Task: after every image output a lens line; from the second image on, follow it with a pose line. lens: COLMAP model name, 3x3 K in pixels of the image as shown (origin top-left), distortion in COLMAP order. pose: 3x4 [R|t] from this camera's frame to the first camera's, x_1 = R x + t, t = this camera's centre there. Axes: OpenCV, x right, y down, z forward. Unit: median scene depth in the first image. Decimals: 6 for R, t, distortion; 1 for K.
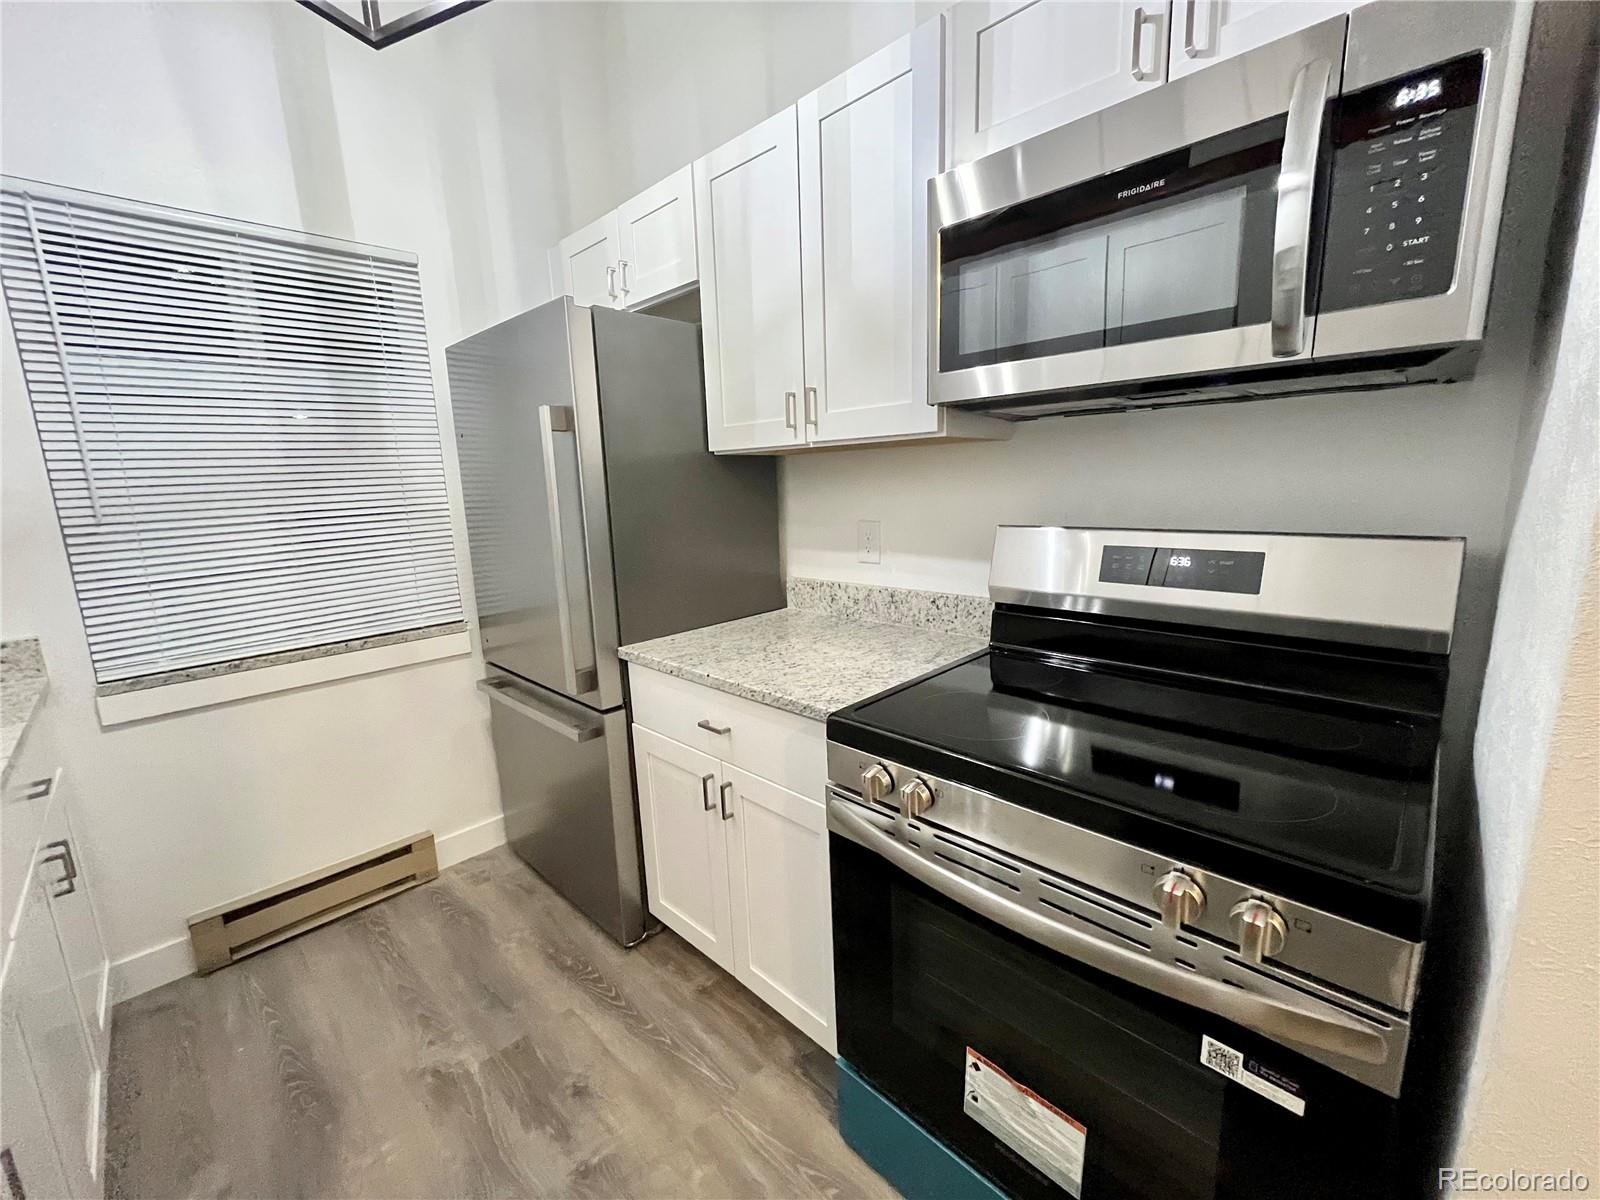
lens RADIAL K [[643.1, 0, 805.4], [0, 643.1, 596.7], [0, 0, 1]] dist [-0.005392, -0.000644]
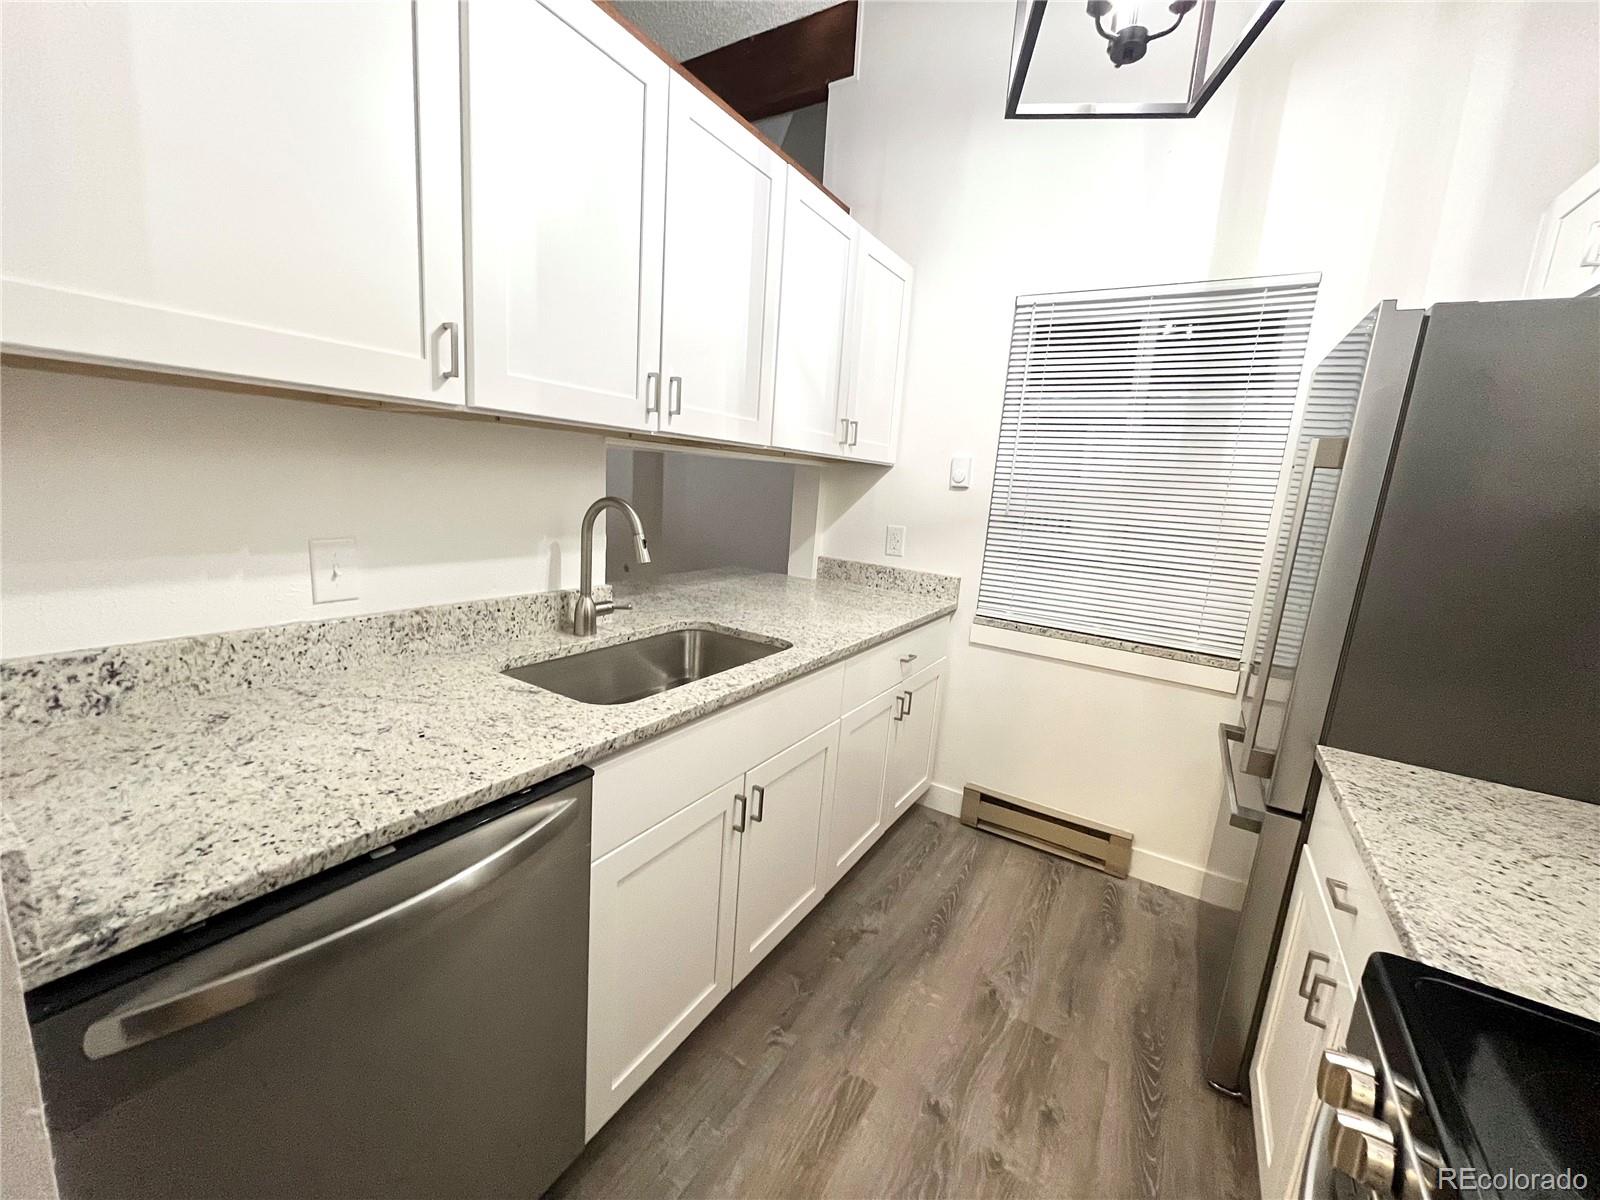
lens RADIAL K [[643.1, 0, 797.4], [0, 643.1, 599.0], [0, 0, 1]] dist [-0.005392, -0.000644]
pose [[0.206725, 0.233044, -0.950240, 0.266192], [-0.255453, 0.950387, 0.177506, -0.063196], [0.944462, 0.206047, 0.256000, 0.163251]]
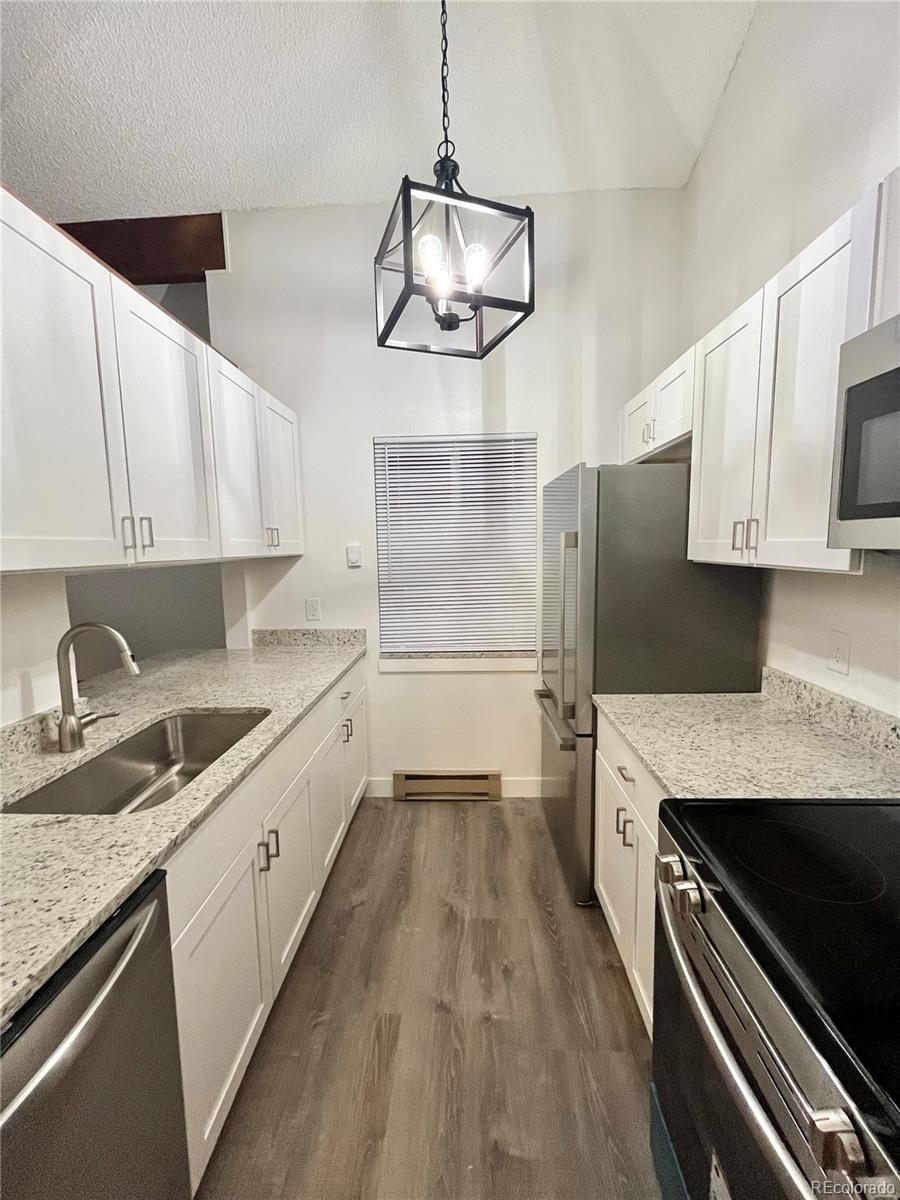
lens RADIAL K [[482.3, 0, 452.7], [0, 482.3, 598.8], [0, 0, 1]] dist [-0.005392, -0.000644]
pose [[0.671084, 0.105637, -0.733817, 0.259994], [-0.141244, 0.989885, 0.013329, -0.100335], [0.727803, 0.094702, 0.679216, 0.017312]]
